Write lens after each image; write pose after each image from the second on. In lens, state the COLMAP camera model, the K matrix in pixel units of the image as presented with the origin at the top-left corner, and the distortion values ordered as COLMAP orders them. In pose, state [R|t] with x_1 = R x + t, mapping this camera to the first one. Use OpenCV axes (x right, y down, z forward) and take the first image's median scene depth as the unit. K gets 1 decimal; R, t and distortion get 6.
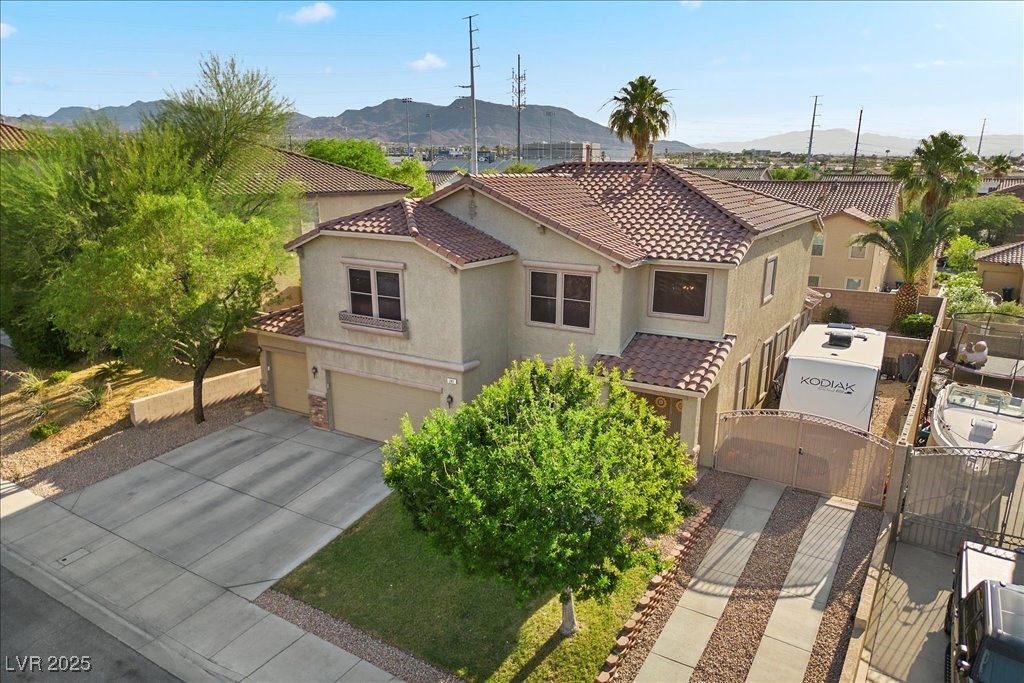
lens RADIAL K [[714.3, 0, 511.1], [0, 714.3, 321.2], [0, 0, 1]] dist [0.075897, -0.067627]
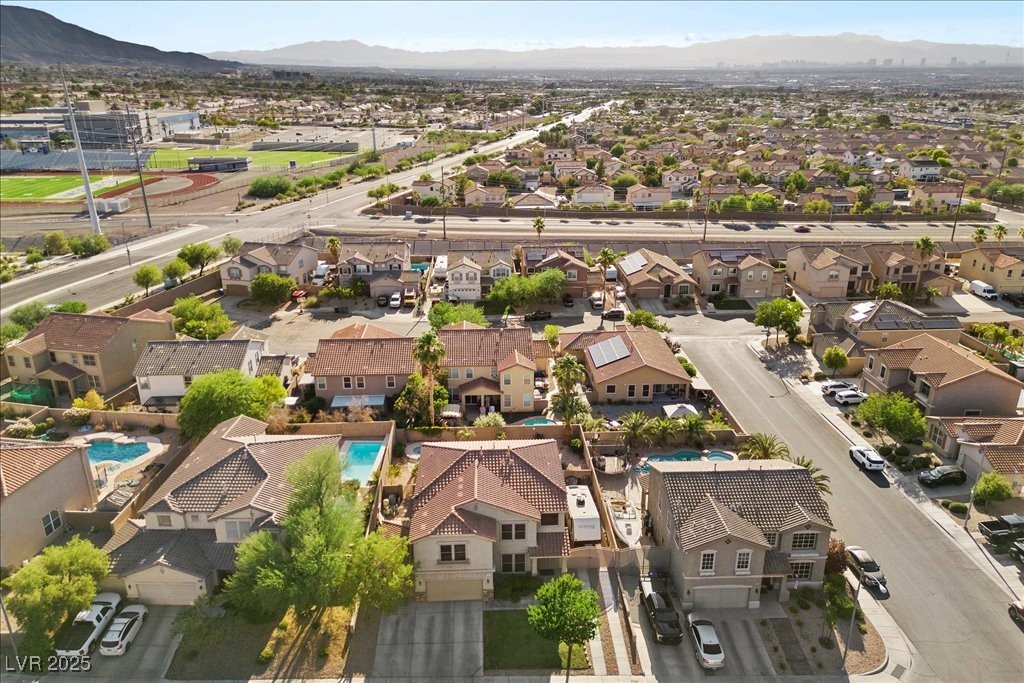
lens RADIAL K [[714.3, 0, 511.1], [0, 714.3, 321.2], [0, 0, 1]] dist [0.075897, -0.067627]
pose [[0.831139, -0.191608, 0.522011, -1.268270], [0.126105, 0.979247, 0.158656, -1.302598], [-0.541578, -0.066037, 0.838053, -1.326937]]
